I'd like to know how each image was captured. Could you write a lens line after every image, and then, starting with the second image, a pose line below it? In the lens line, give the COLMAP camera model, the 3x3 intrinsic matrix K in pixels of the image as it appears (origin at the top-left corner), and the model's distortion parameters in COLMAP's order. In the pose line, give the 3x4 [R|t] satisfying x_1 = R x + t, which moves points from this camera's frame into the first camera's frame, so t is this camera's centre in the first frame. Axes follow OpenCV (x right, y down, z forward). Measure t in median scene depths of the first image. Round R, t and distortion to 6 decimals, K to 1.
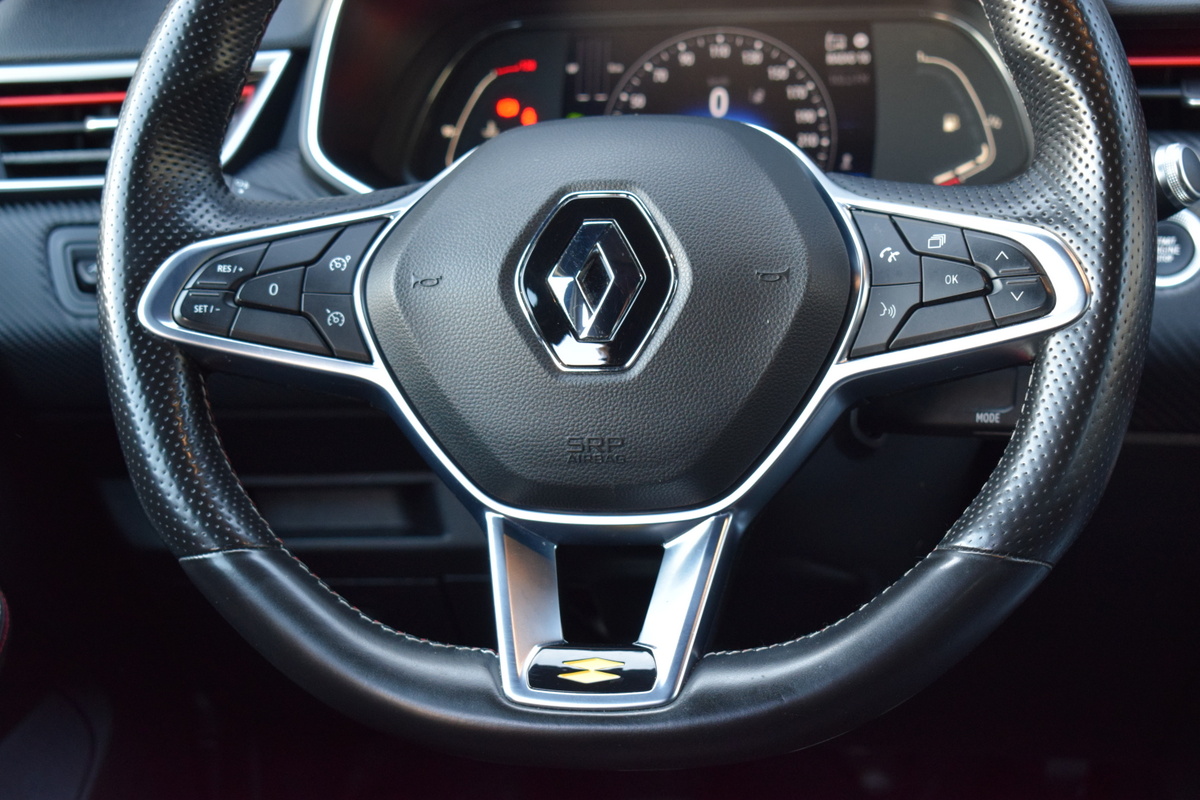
lens RADIAL K [[2453.8, 0, 608.2], [0, 2453.8, 393.9], [0, 0, 1]] dist [0.065829, 0.000000]
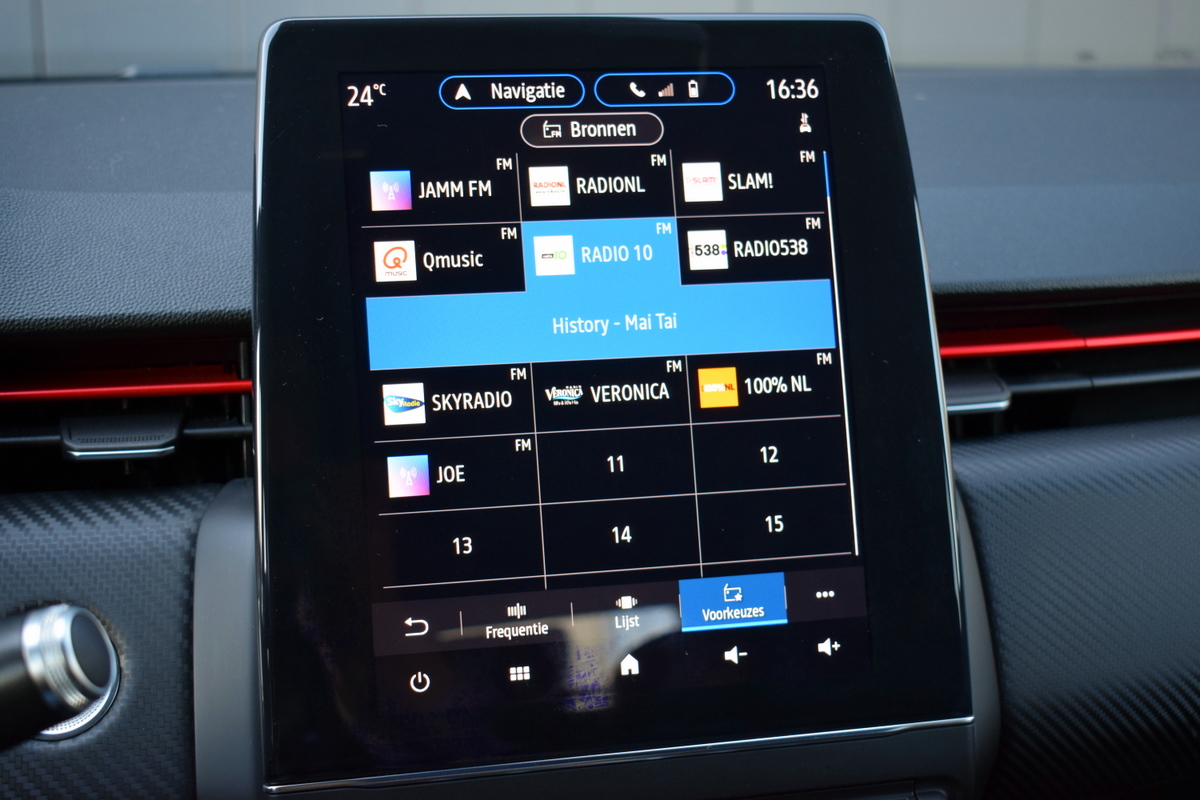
lens RADIAL K [[1759.6, 0, 603.7], [0, 1759.6, 400.3], [0, 0, 1]] dist [-0.066648, 0.000000]
pose [[0.871105, -0.066590, 0.486561, 0.149082], [0.082599, 0.996517, -0.011497, -0.142015], [-0.484100, 0.050205, 0.873571, 0.585261]]
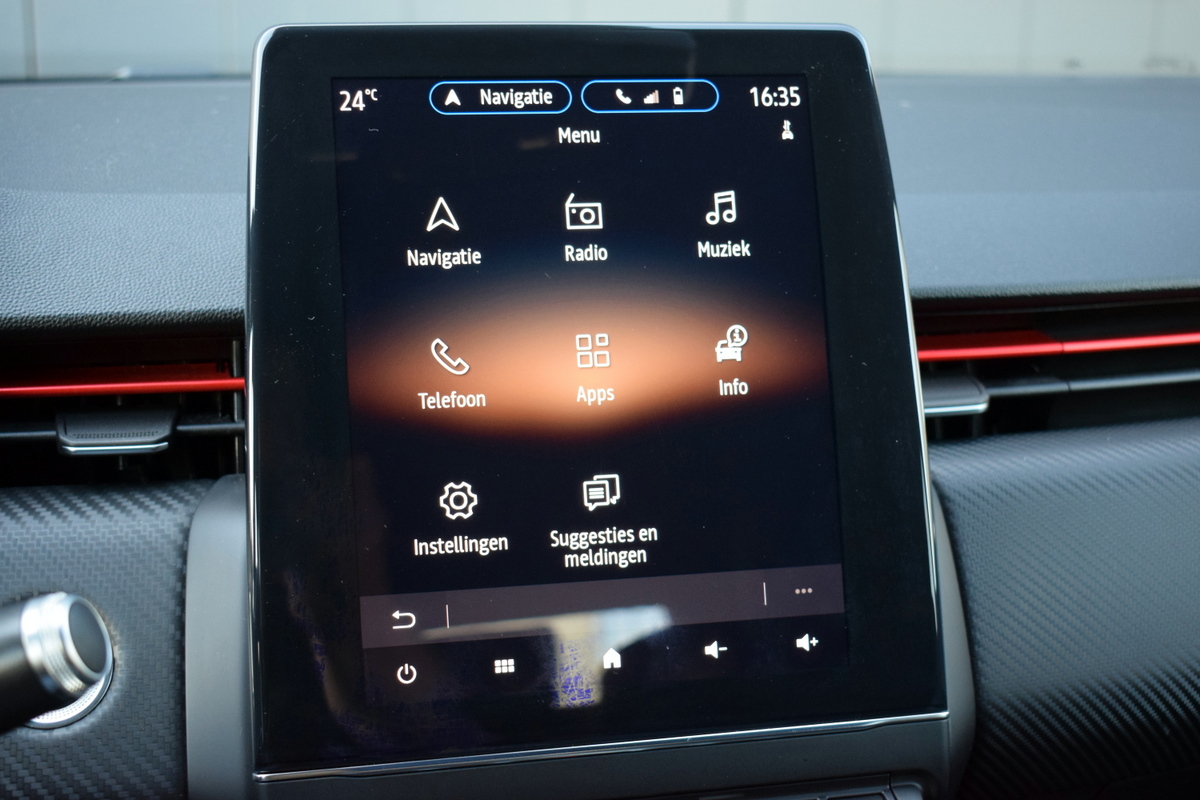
lens RADIAL K [[1759.6, 0, 596.1], [0, 1759.6, 404.7], [0, 0, 1]] dist [-0.066648, 0.000000]
pose [[0.870735, -0.060902, 0.487967, 0.143814], [0.076067, 0.997039, -0.011295, -0.140069], [-0.485834, 0.046953, 0.872789, 0.572595]]
